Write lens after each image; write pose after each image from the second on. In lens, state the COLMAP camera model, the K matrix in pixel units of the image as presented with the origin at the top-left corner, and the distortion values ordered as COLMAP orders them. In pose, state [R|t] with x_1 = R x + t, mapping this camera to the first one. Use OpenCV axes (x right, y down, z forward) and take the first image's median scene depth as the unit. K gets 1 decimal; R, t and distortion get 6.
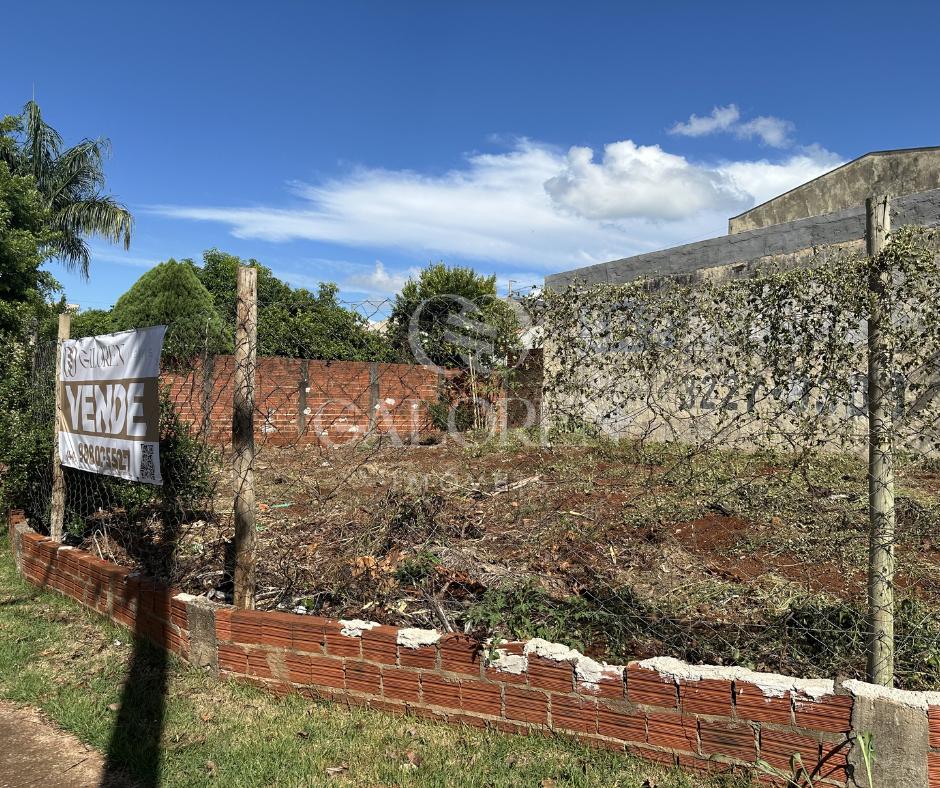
lens RADIAL K [[1449.4, 0, 470.0], [0, 1449.4, 394.0], [0, 0, 1]] dist [0.340059, -2.415676]
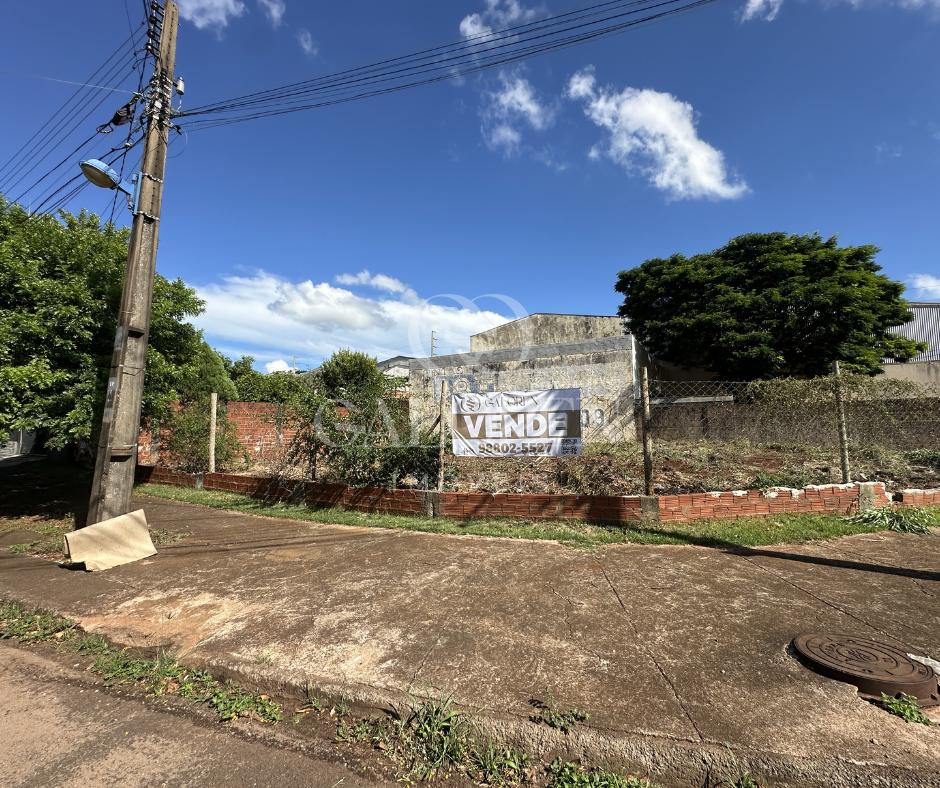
lens RADIAL K [[1449.4, 0, 470.0], [0, 1449.4, 394.0], [0, 0, 1]] dist [0.340059, -2.415676]
pose [[0.410769, 0.004259, 0.911729, -1.857563], [0.027777, 0.999466, -0.017184, -0.001144], [-0.911316, 0.032384, 0.410432, 0.157742]]
